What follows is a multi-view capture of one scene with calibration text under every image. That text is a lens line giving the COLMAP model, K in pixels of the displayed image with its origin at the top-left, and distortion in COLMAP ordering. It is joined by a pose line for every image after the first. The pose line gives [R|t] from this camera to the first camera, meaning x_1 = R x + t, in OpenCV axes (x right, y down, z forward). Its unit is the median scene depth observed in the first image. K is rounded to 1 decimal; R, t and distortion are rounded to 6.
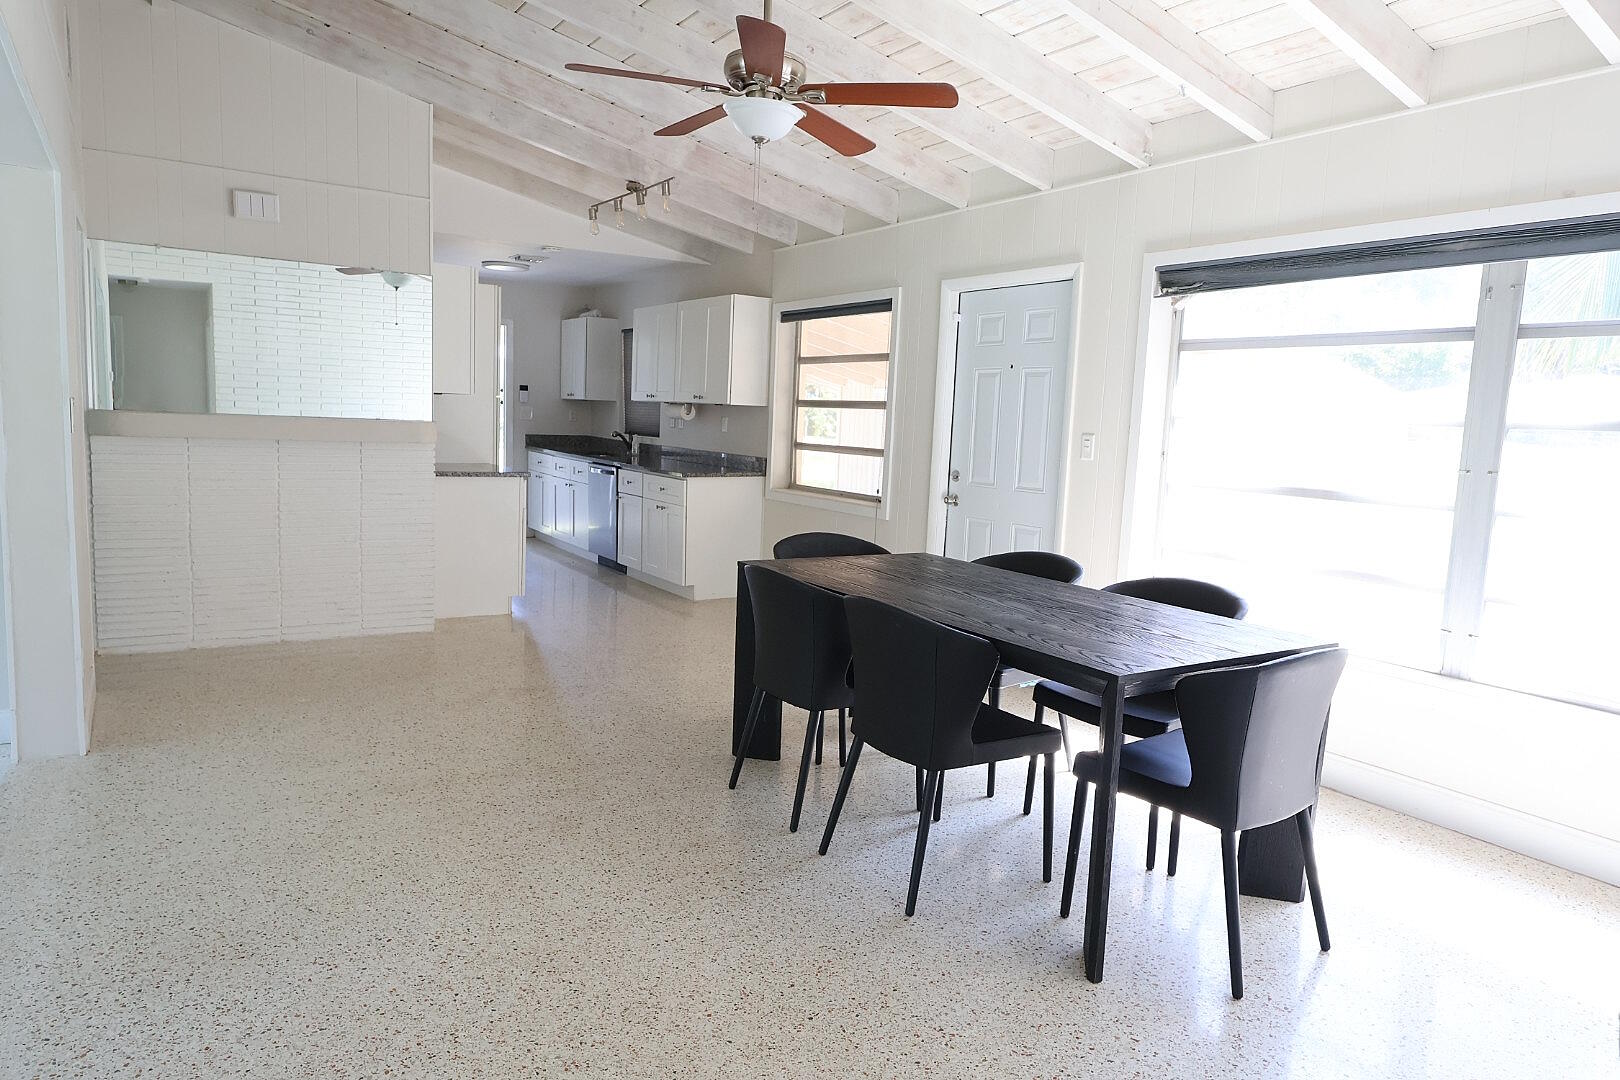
lens RADIAL K [[1008.5, 0, 810.0], [0, 1008.5, 540.0], [0, 0, 1]] dist [-0.003123, -0.001890]
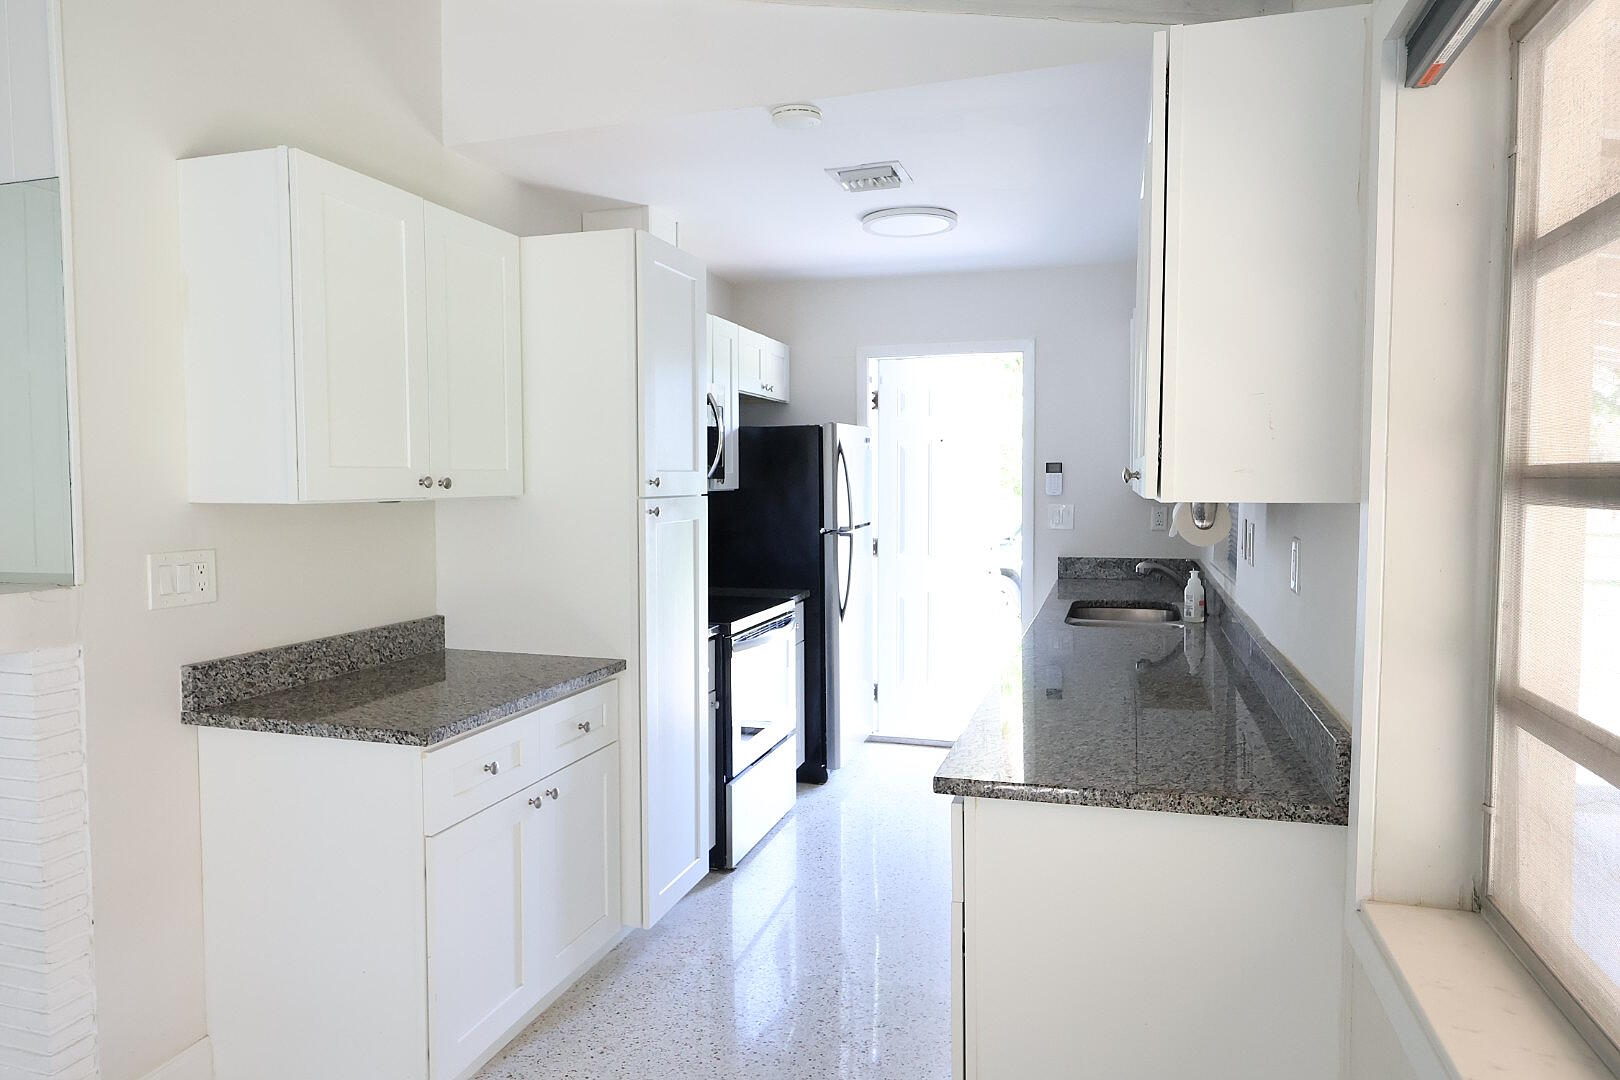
lens RADIAL K [[1008.5, 0, 810.0], [0, 1008.5, 540.0], [0, 0, 1]] dist [-0.003123, -0.001890]
pose [[0.638975, 0.003087, -0.769222, 0.047991], [-0.065957, 0.996529, -0.050790, -0.106133], [0.766395, 0.083190, 0.636960, 0.776828]]
